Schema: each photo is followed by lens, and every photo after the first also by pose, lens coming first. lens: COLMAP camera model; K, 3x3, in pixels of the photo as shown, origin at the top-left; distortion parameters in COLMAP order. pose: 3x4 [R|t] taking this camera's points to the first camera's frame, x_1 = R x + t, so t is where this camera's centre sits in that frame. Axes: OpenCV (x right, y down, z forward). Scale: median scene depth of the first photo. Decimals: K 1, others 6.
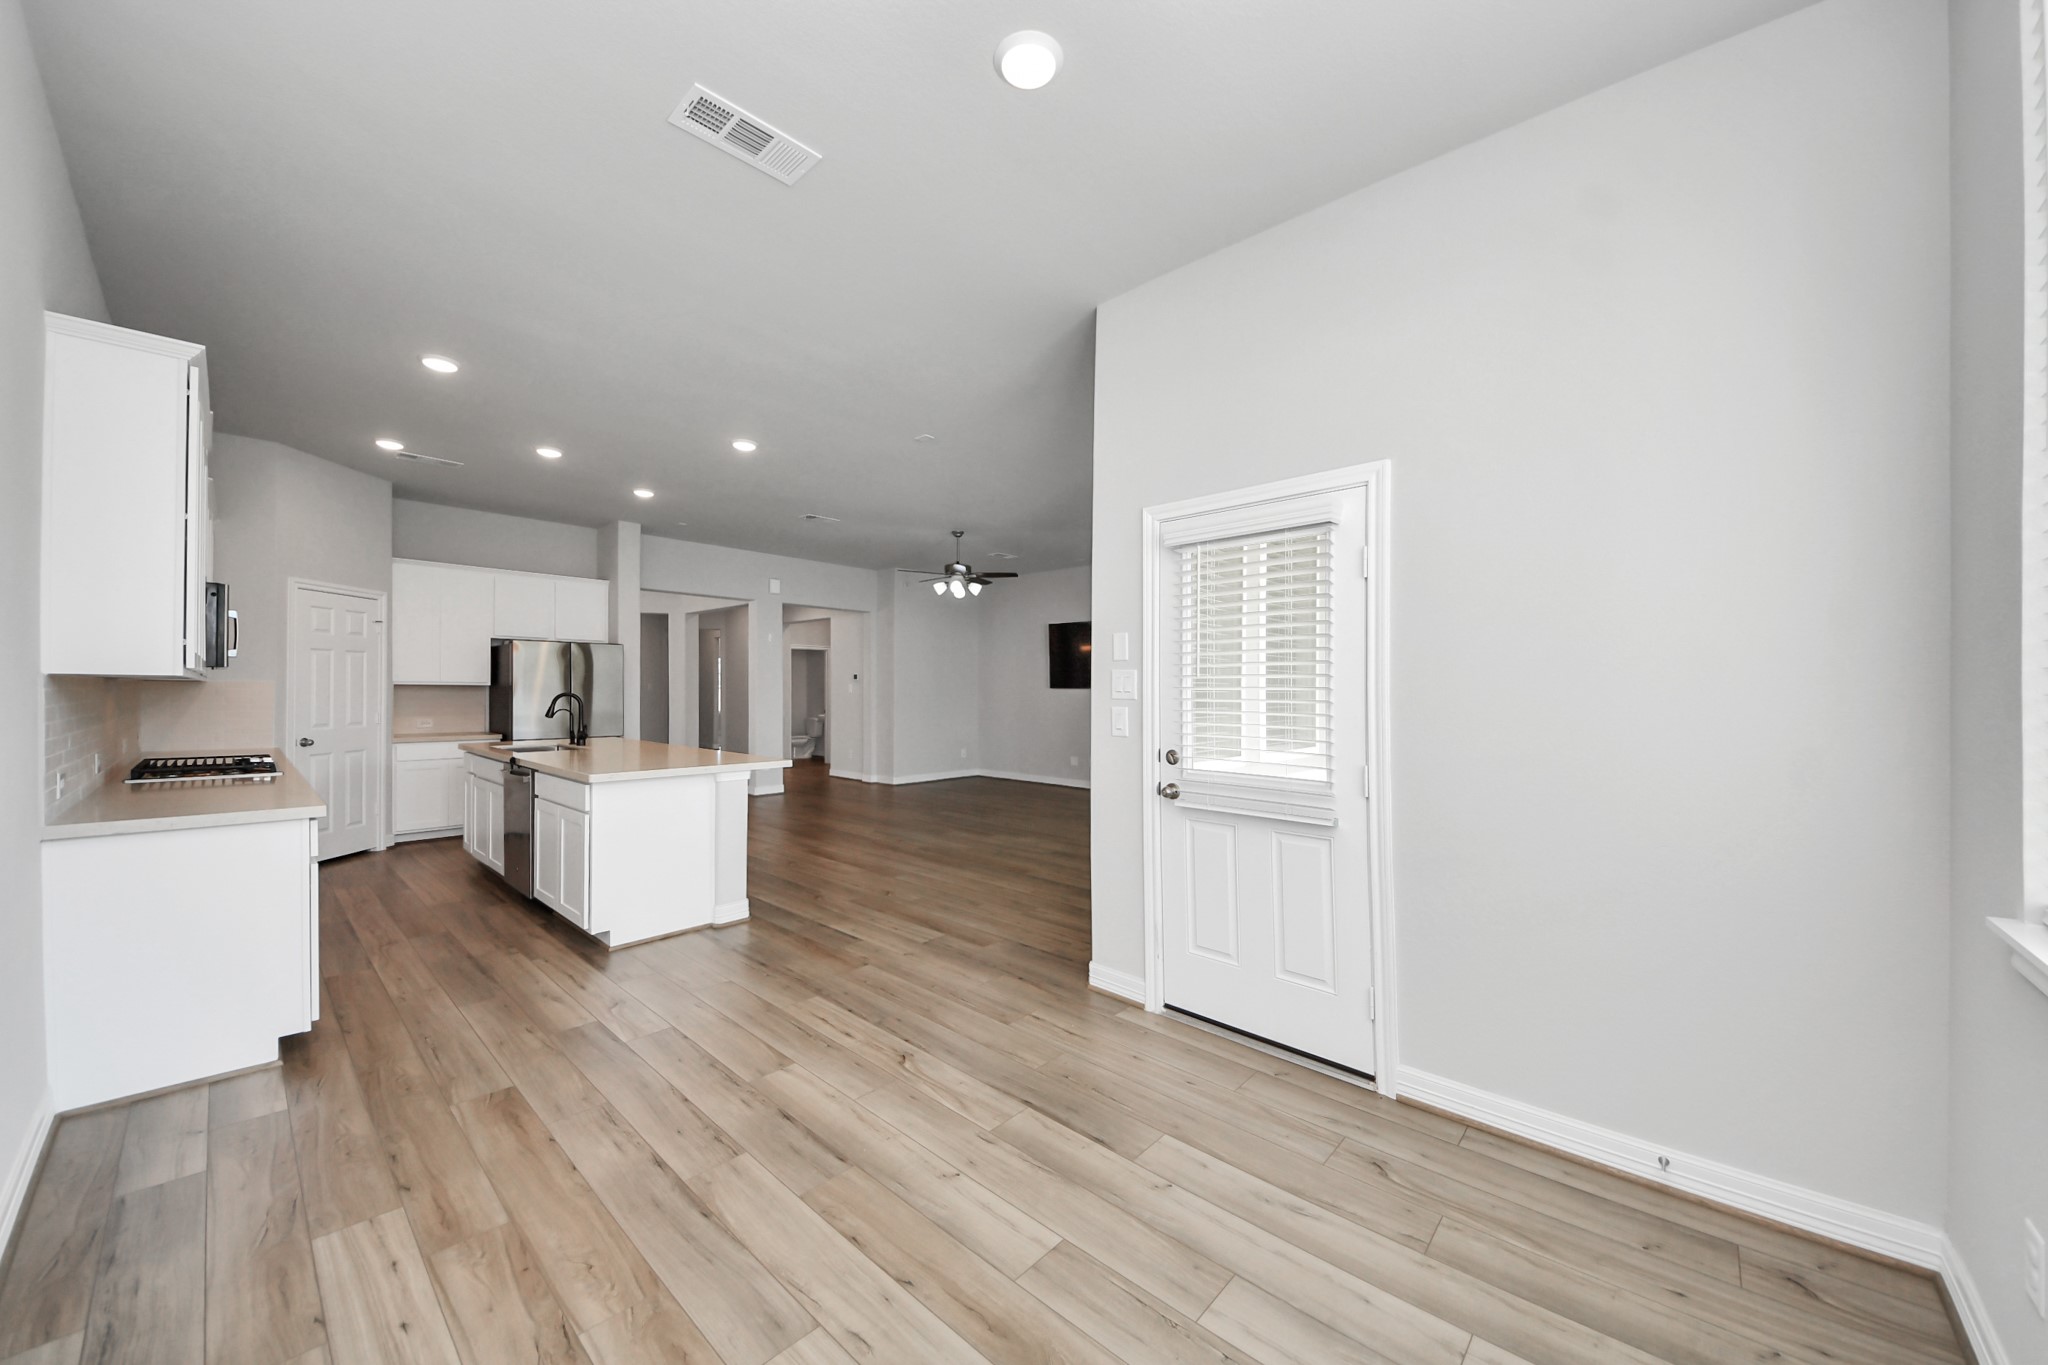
lens RADIAL K [[740.4, 0, 1029.3], [0, 740.4, 691.0], [0, 0, 1]] dist [-0.000303, -0.013887]
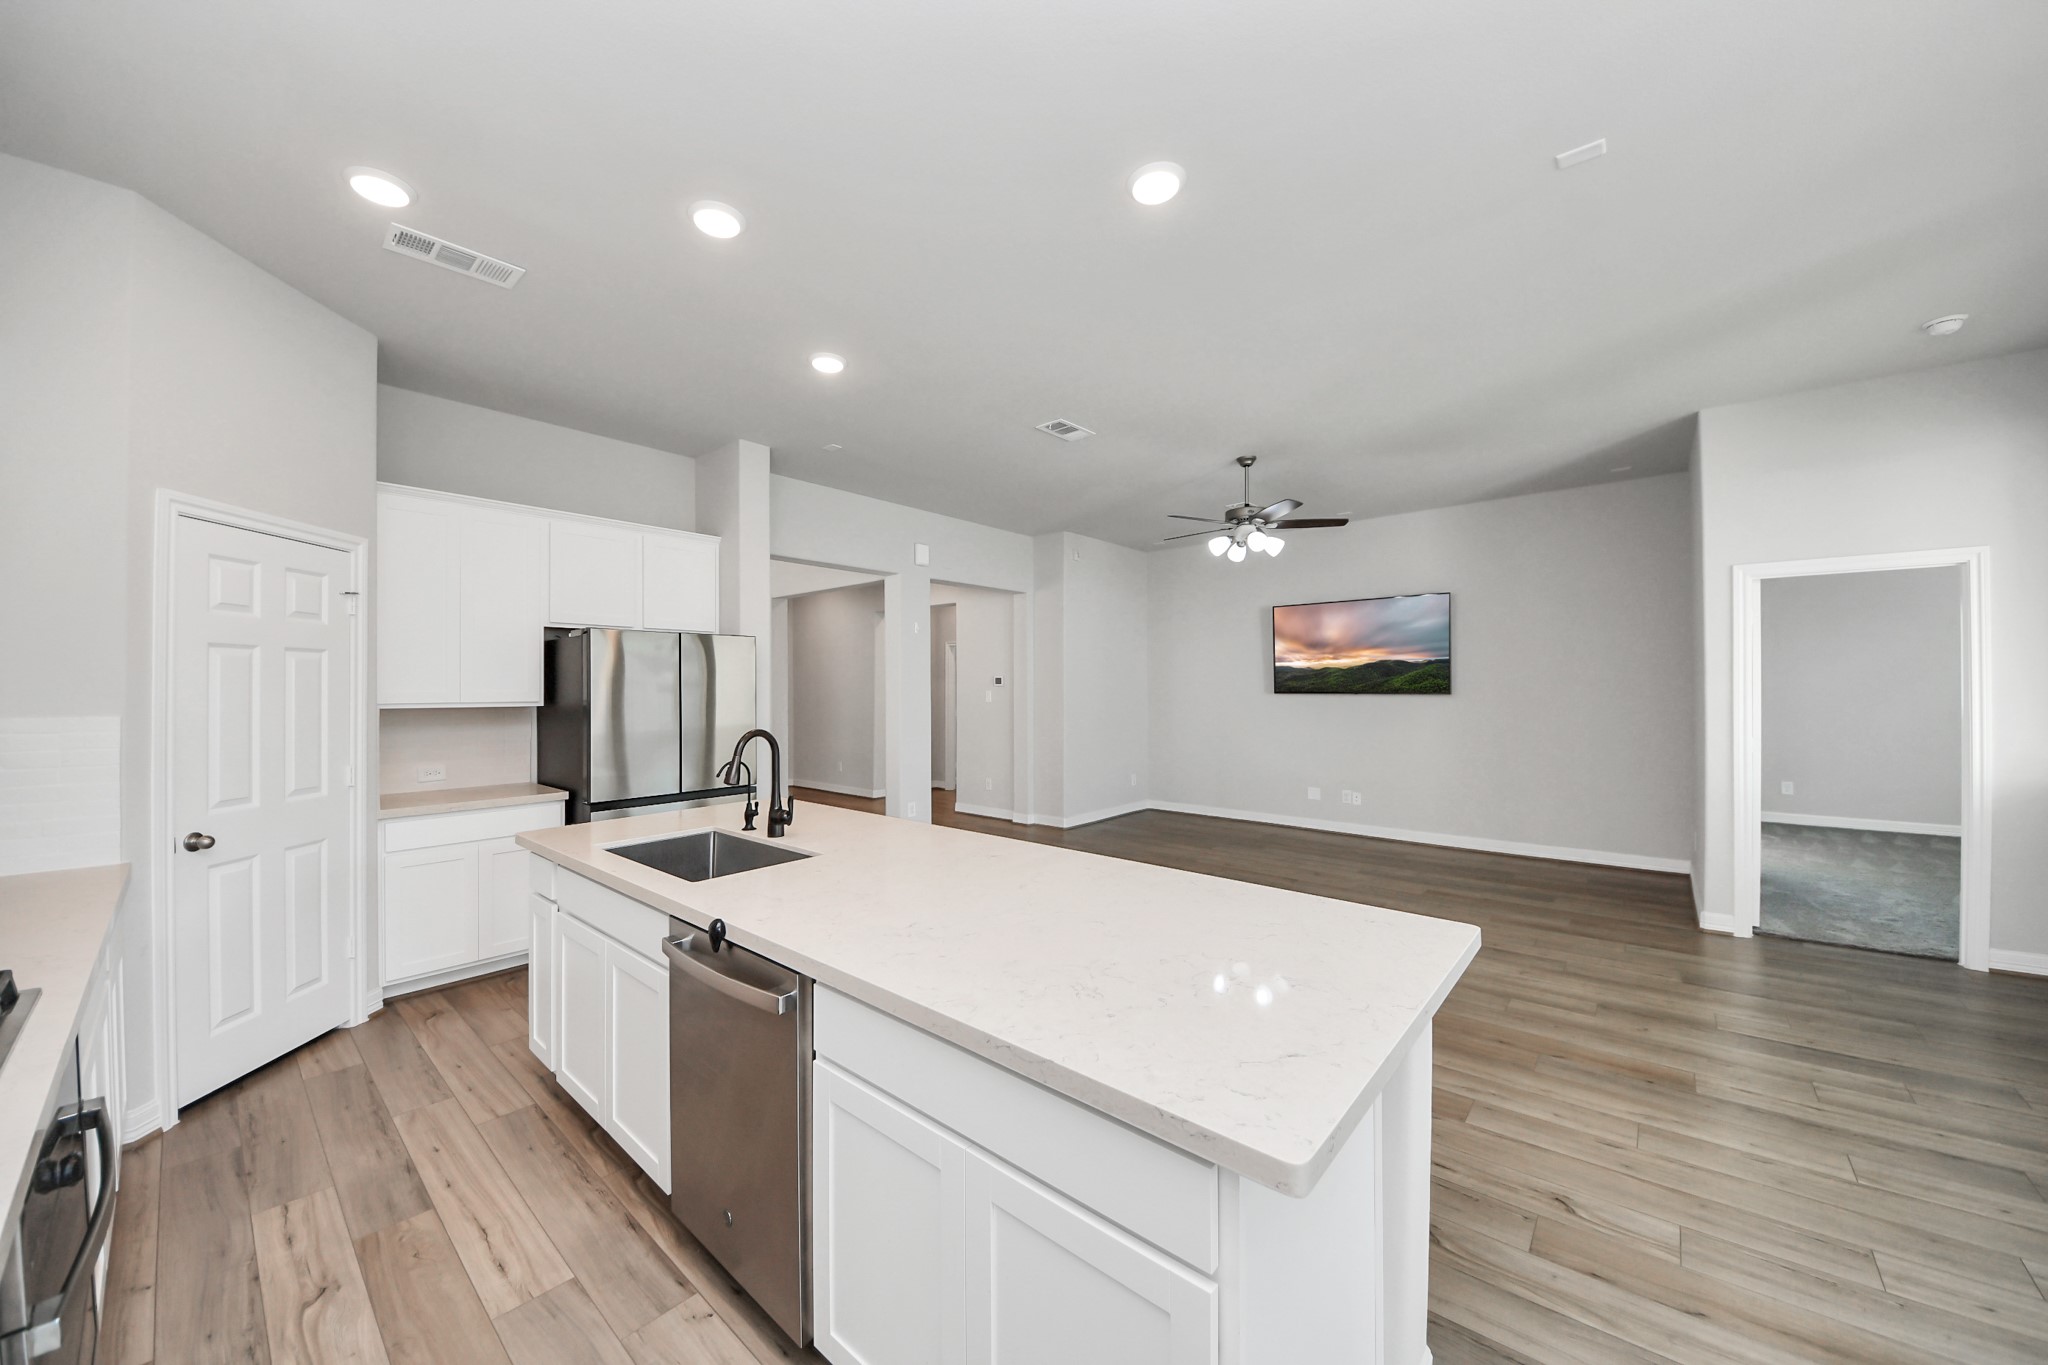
lens RADIAL K [[732.4, 0, 999.6], [0, 732.4, 680.6], [0, 0, 1]] dist [-0.001351, -0.010428]
pose [[0.999935, -0.010720, -0.003983, -0.365449], [0.010678, 0.999889, -0.010407, -0.018267], [0.004094, 0.010363, 0.999938, 0.418244]]
